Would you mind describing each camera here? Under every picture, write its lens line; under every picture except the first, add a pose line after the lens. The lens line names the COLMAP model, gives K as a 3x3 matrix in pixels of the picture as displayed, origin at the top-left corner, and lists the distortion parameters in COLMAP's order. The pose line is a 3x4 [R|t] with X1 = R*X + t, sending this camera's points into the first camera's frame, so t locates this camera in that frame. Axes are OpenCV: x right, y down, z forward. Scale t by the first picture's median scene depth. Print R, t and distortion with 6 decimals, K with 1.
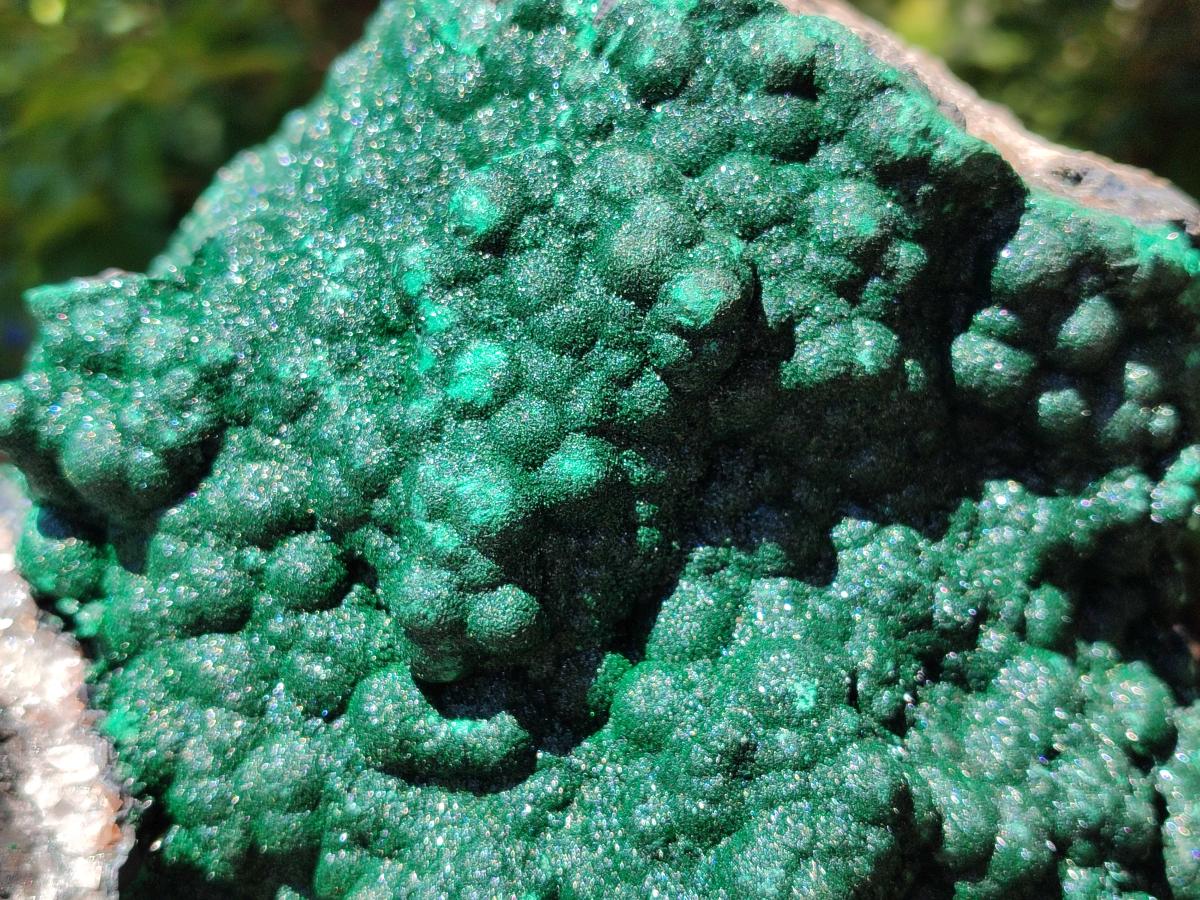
lens RADIAL K [[1834.2, 0, 600.0], [0, 1834.2, 450.0], [0, 0, 1]] dist [0.162500, -0.004289]
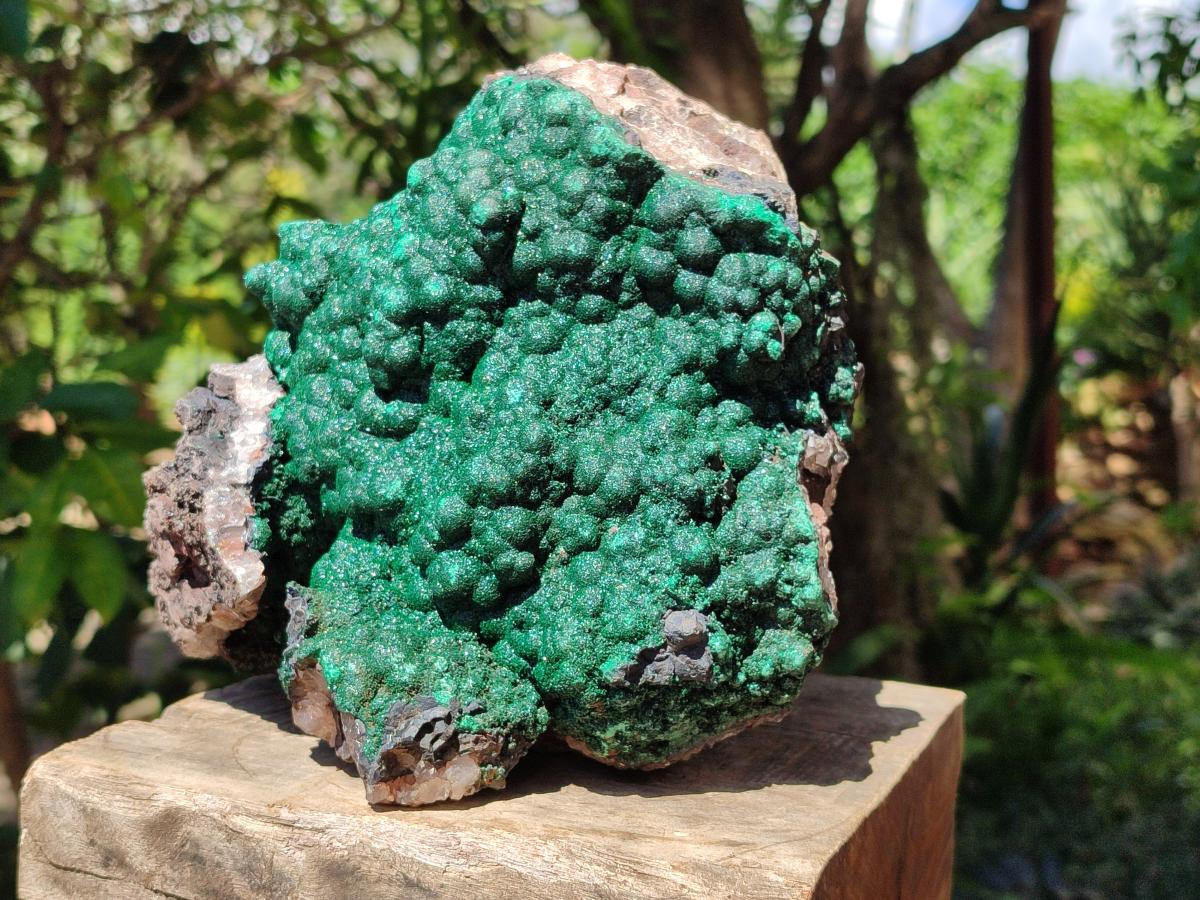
lens RADIAL K [[1834.2, 0, 600.0], [0, 1834.2, 450.0], [0, 0, 1]] dist [0.162500, -0.004289]
pose [[0.907367, 0.067955, -0.414809, 1.054823], [-0.110719, 0.990635, -0.079902, 0.342537], [0.405494, 0.118428, 0.906394, -0.864732]]
